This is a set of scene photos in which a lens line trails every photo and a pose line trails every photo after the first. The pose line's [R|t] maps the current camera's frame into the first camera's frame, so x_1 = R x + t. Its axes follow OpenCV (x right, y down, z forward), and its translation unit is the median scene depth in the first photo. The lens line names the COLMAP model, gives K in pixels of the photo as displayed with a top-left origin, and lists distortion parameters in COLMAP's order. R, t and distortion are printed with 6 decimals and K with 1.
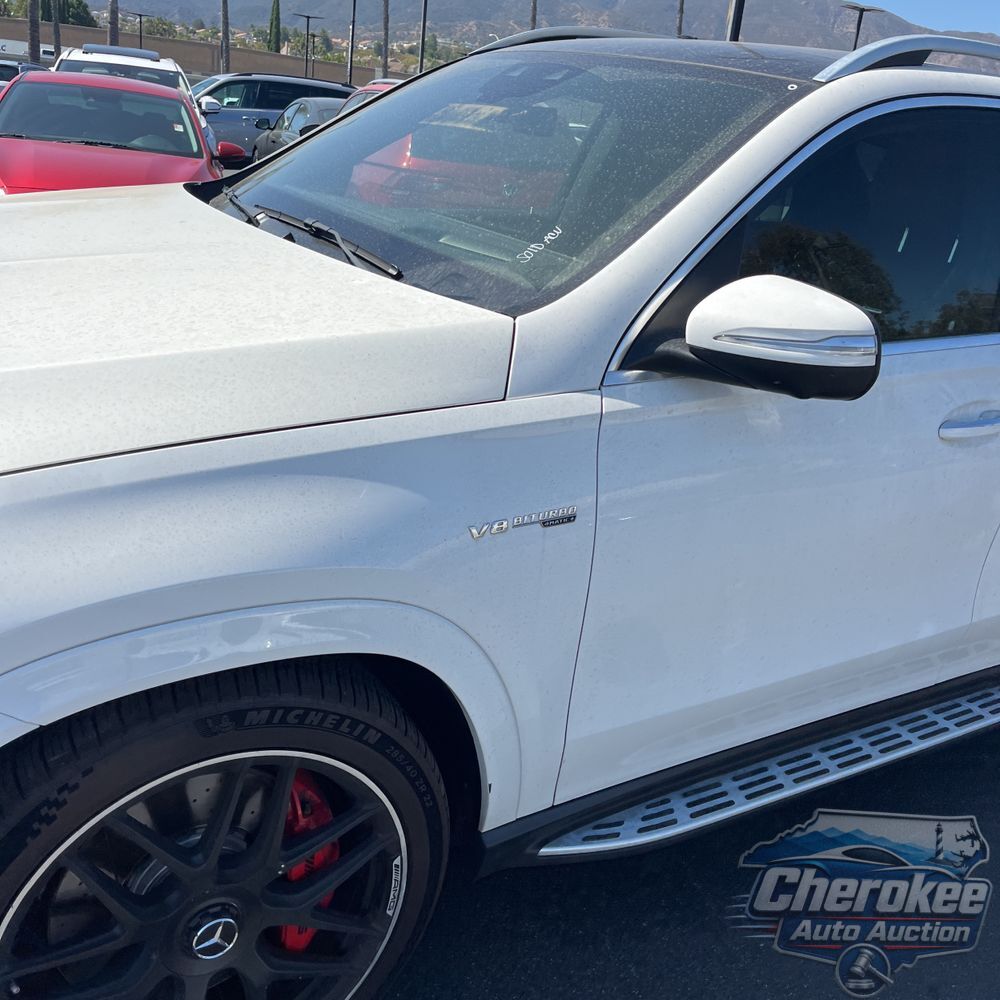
lens RADIAL K [[1015.5, 0, 494.5], [0, 1015.5, 497.2], [0, 0, 1]] dist [0.023528, 0.000000]
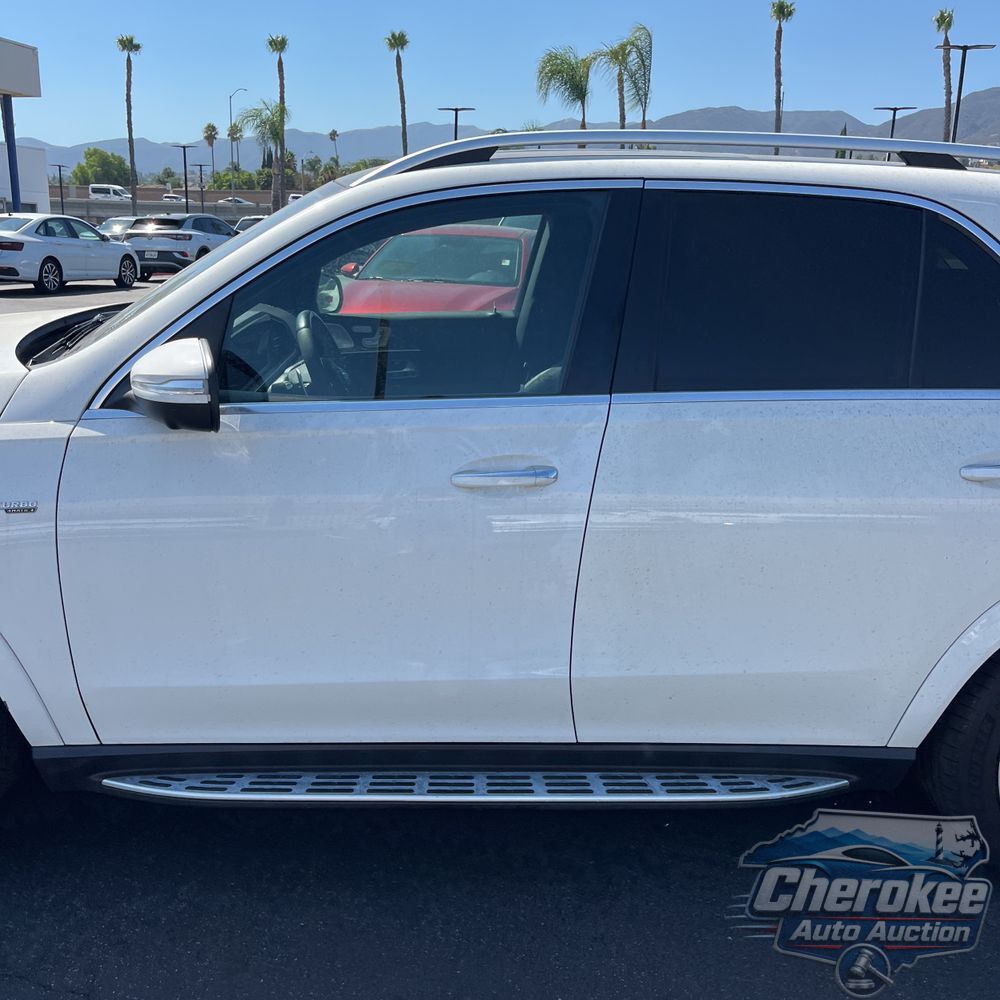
lens RADIAL K [[1015.5, 0, 484.3], [0, 1015.5, 511.5], [0, 0, 1]] dist [0.023528, 0.000000]
pose [[0.860284, 0.051335, -0.507224, 1.263517], [-0.104260, 0.991606, -0.076474, 0.062986], [0.499040, 0.118672, 0.858415, 0.096131]]
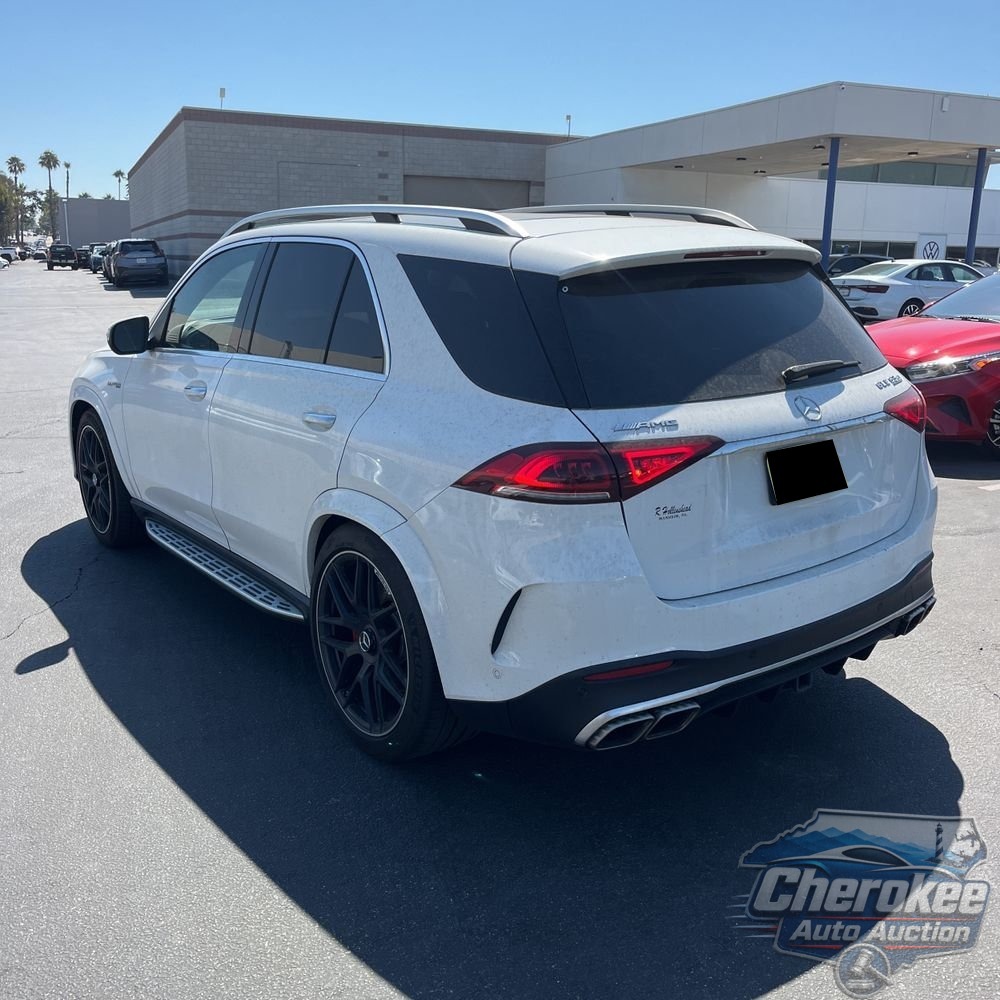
lens RADIAL K [[1015.5, 0, 494.0], [0, 1015.5, 497.6], [0, 0, 1]] dist [0.023528, 0.000000]
pose [[0.078710, 0.124397, -0.989106, 3.312457], [-0.332689, 0.938580, 0.091568, -0.331969], [0.939746, 0.321857, 0.115261, 1.785199]]
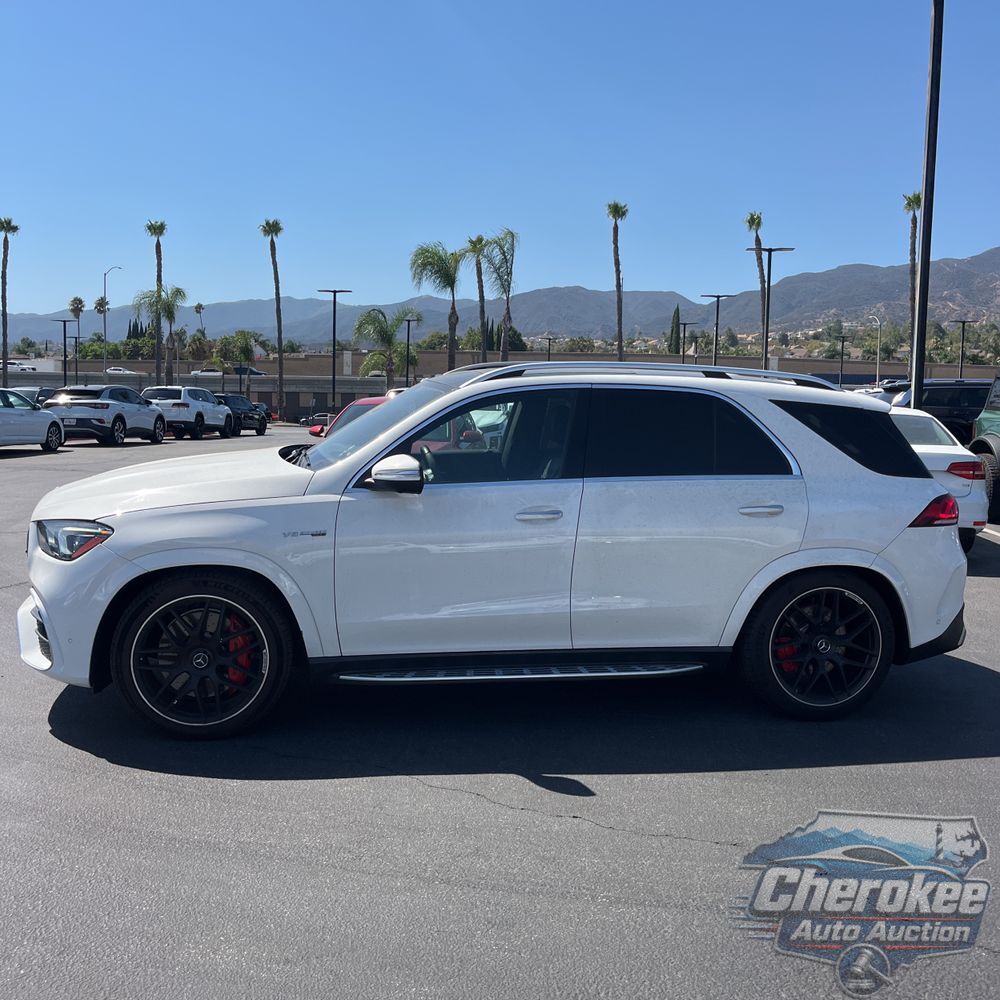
lens RADIAL K [[1015.5, 0, 486.6], [0, 1015.5, 498.9], [0, 0, 1]] dist [0.023528, 0.000000]
pose [[0.920473, -0.049939, -0.387603, 1.605354], [-0.054352, 0.965805, -0.253509, 0.622197], [0.387009, 0.254415, 0.886283, -1.425186]]
